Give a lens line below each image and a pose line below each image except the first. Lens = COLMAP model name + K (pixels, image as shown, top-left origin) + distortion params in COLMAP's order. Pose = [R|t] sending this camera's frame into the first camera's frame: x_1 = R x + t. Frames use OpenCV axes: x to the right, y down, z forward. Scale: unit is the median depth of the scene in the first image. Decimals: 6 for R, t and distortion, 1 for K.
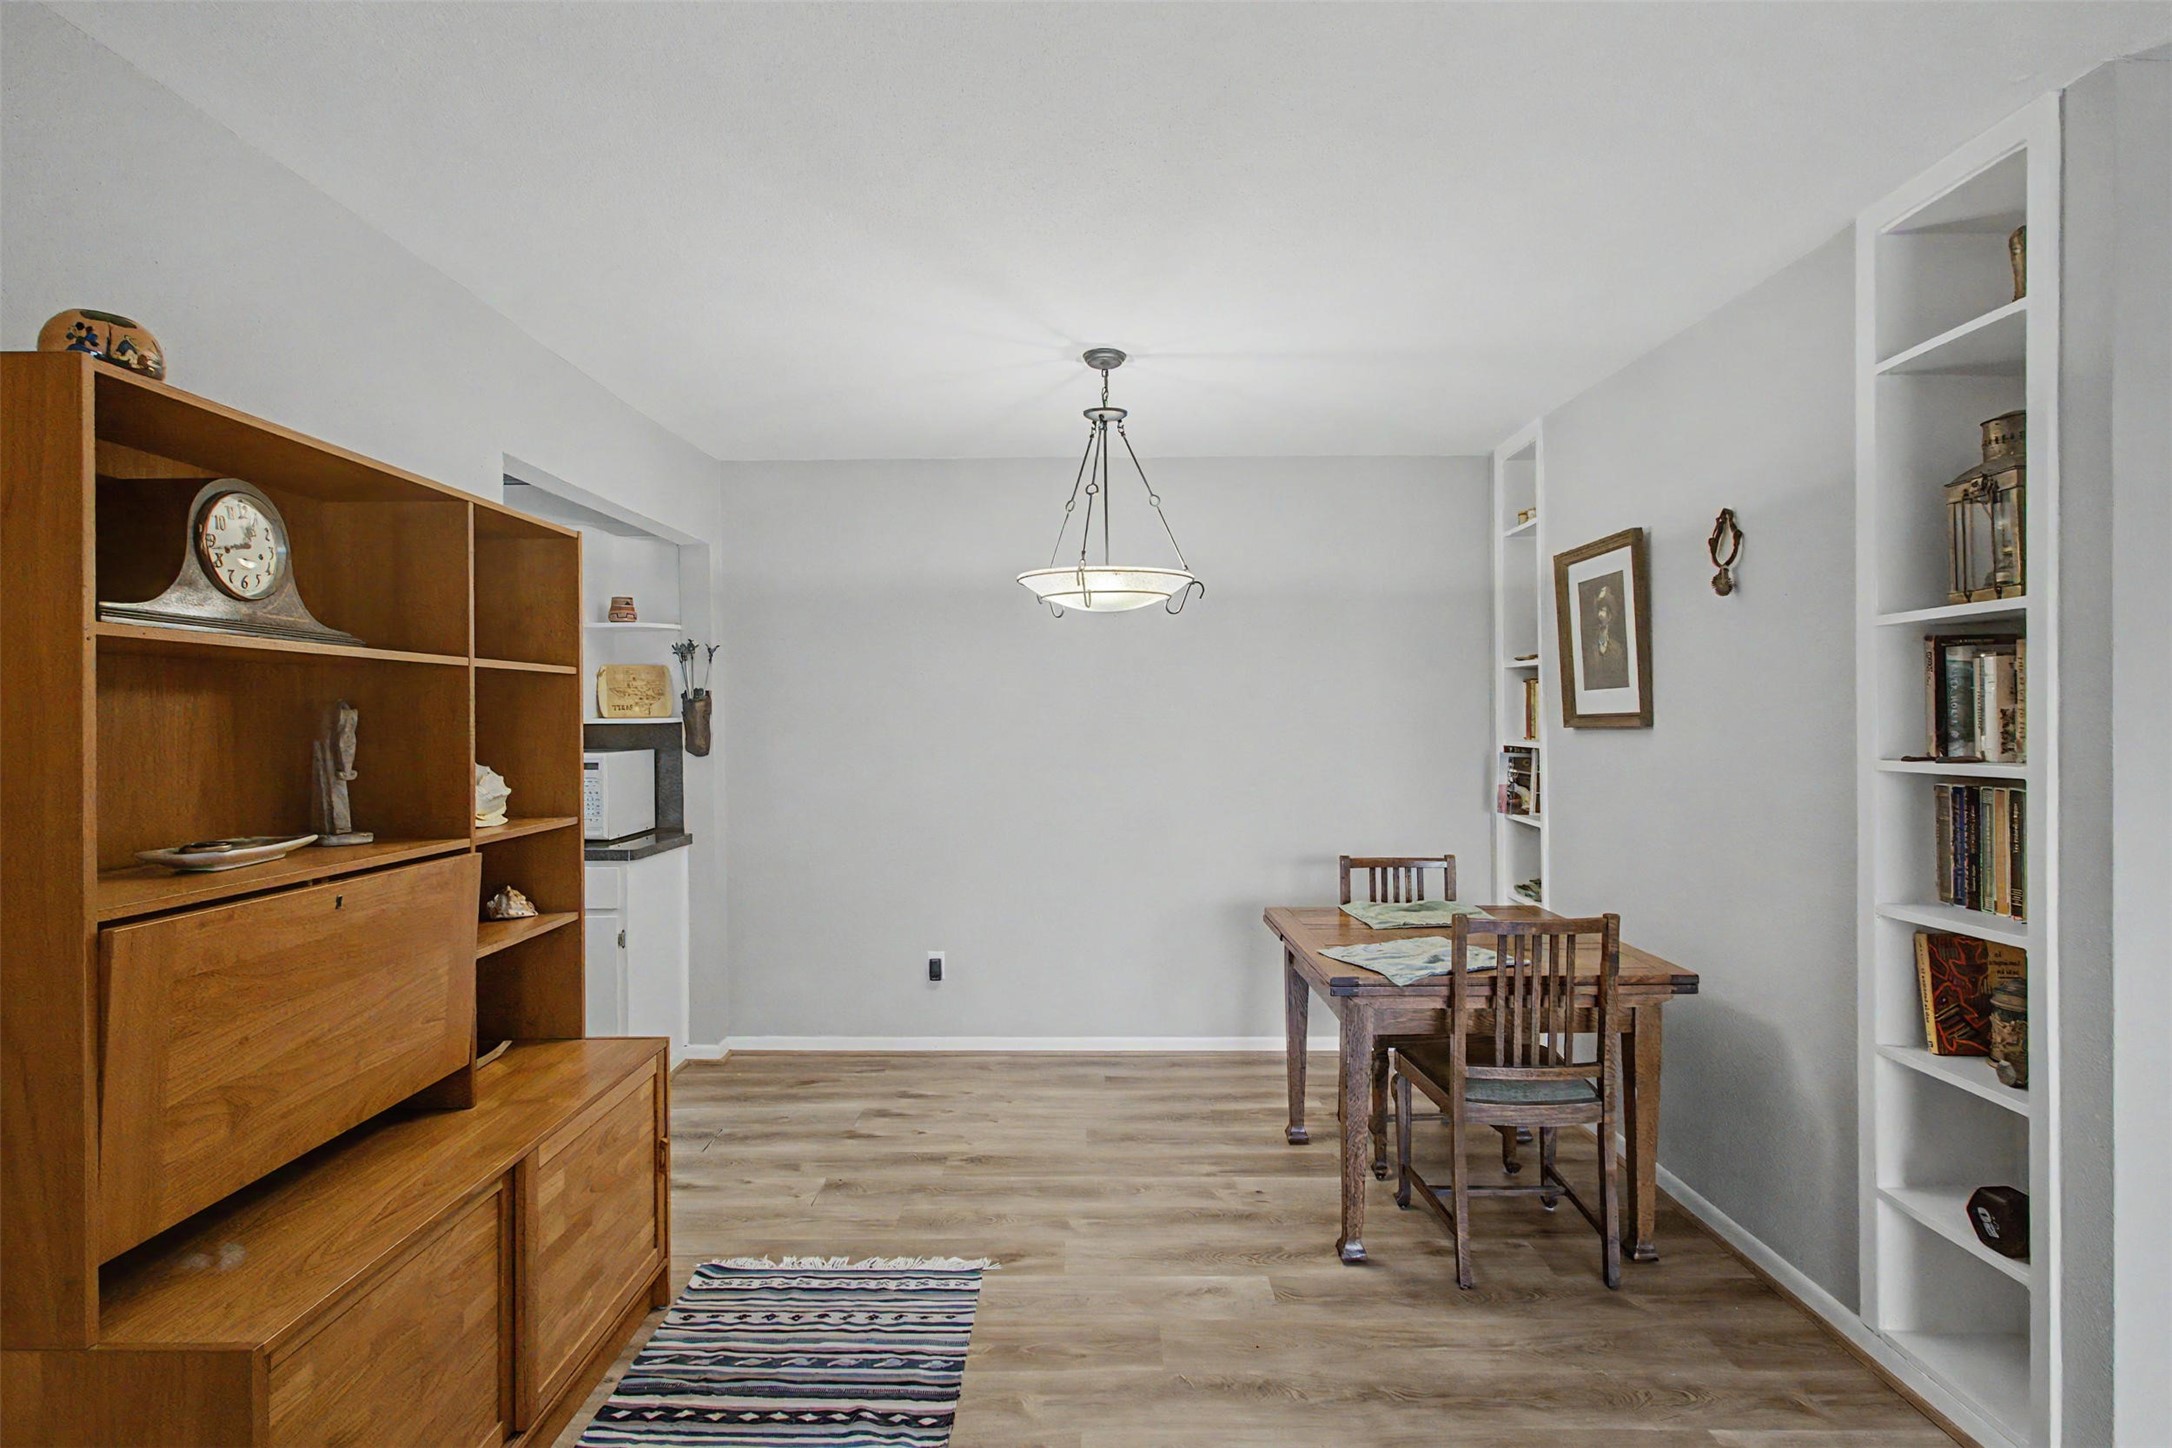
lens RADIAL K [[1017.0, 0, 1069.1], [0, 1017.0, 706.8], [0, 0, 1]] dist [-0.003488, 0.010446]
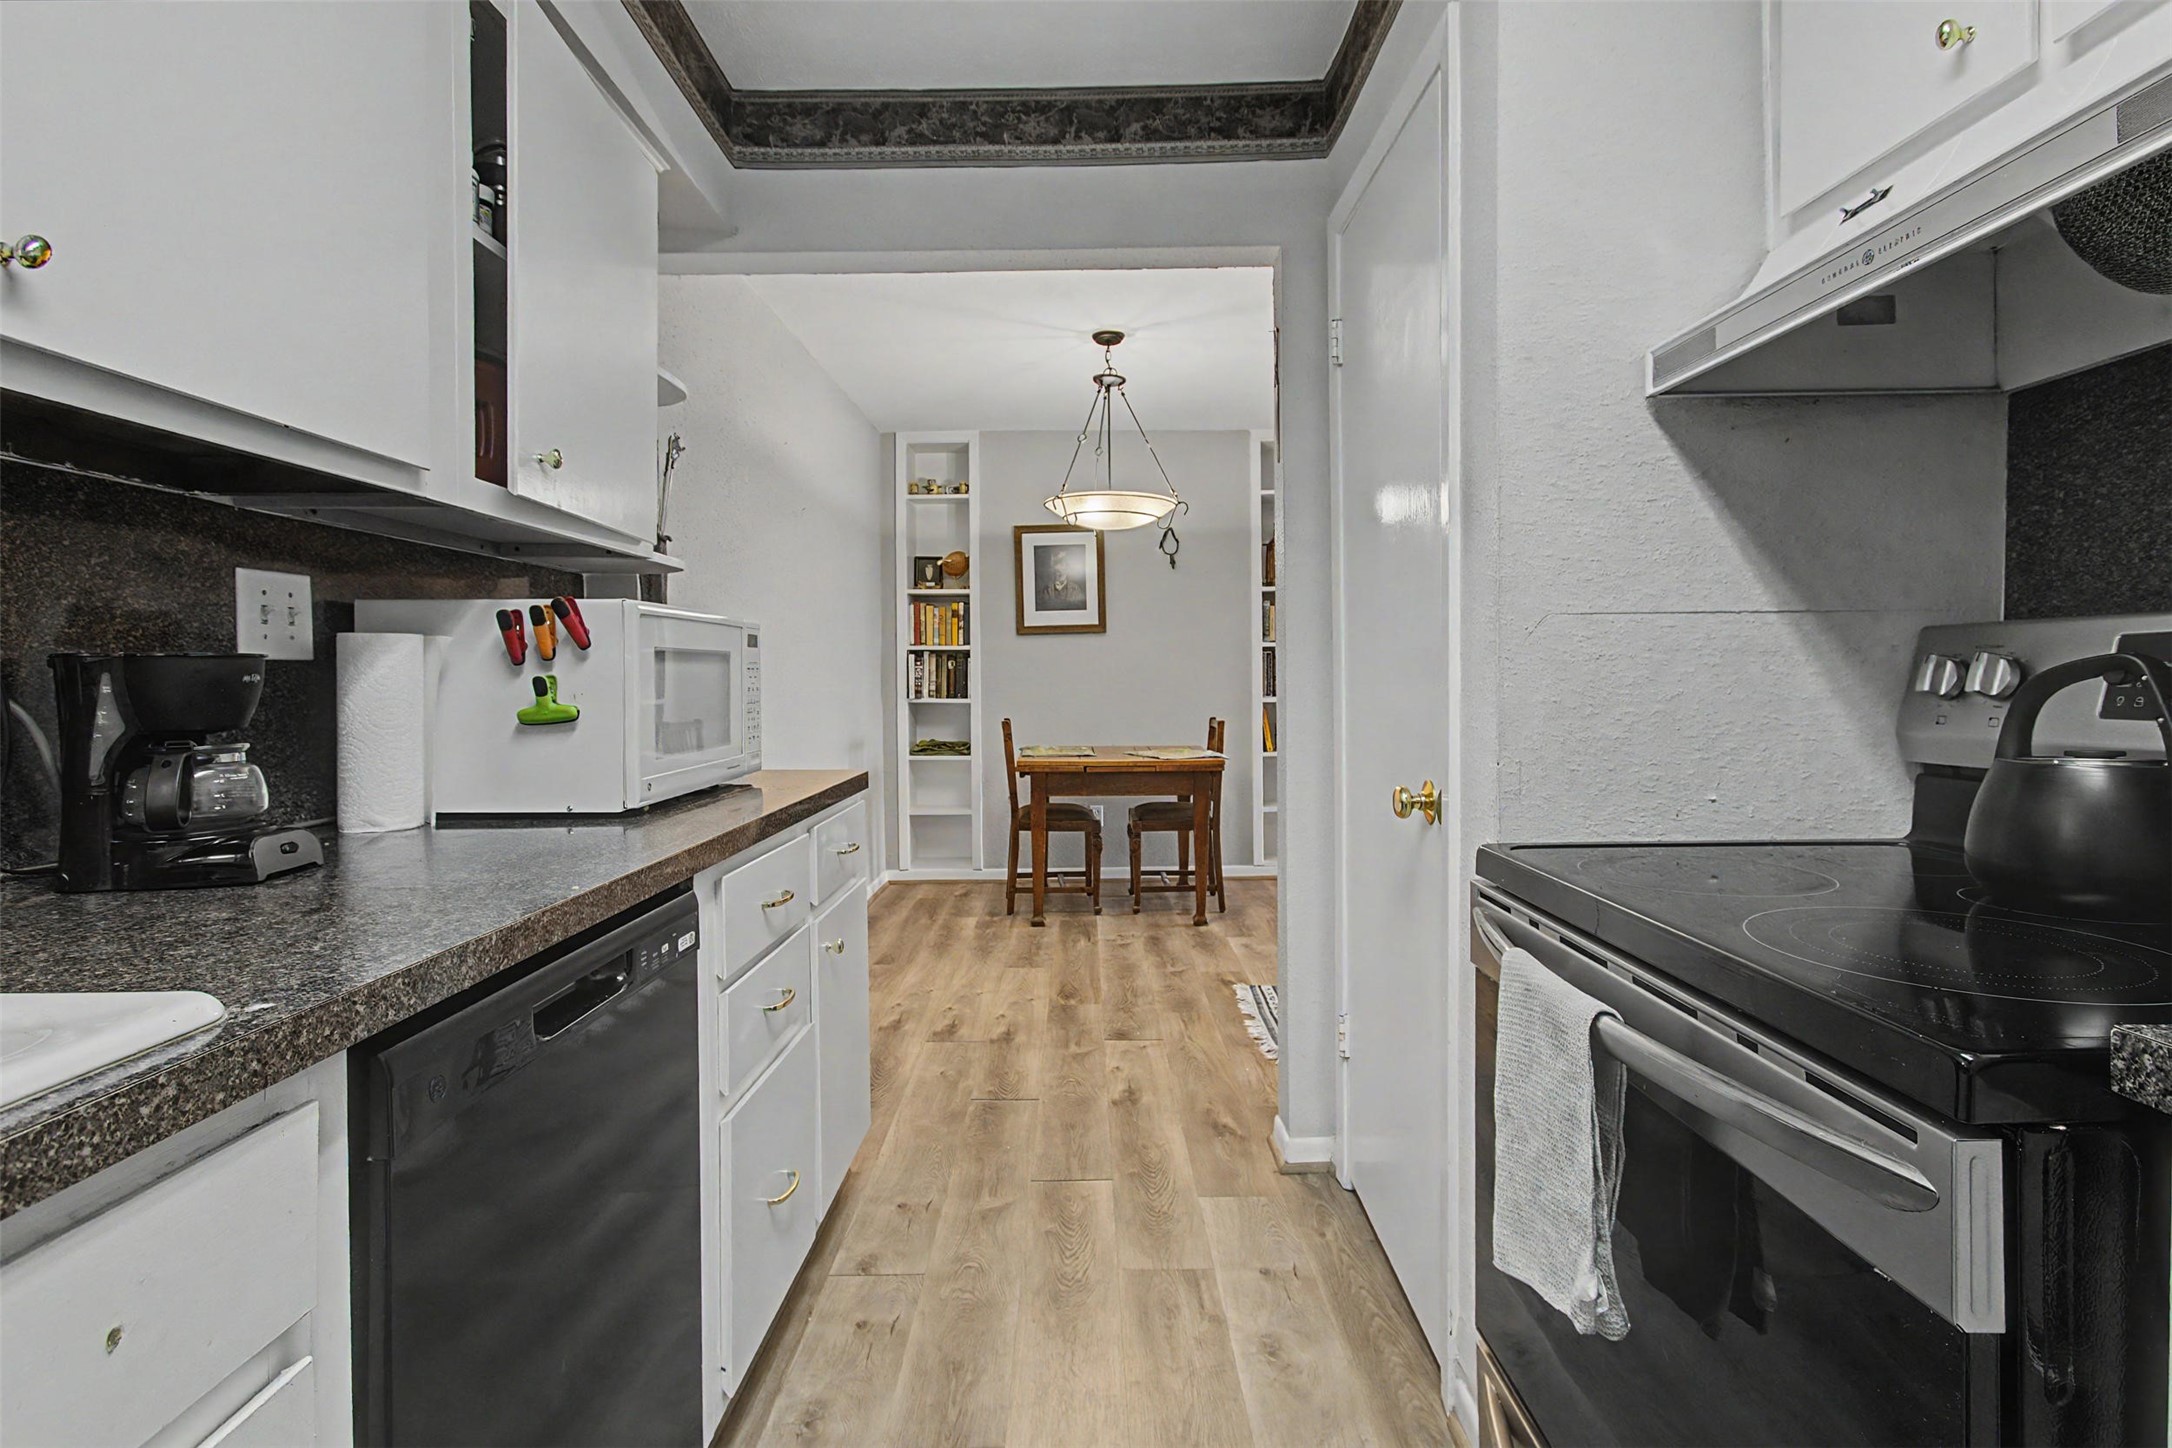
lens RADIAL K [[1026.2, 0, 1077.1], [0, 1026.2, 665.8], [0, 0, 1]] dist [-0.001182, 0.010467]
pose [[0.002892, 0.006162, 0.999977, -1.284705], [-0.003371, 0.999975, -0.006152, 0.091188], [-0.999990, -0.003354, 0.002912, 1.030387]]
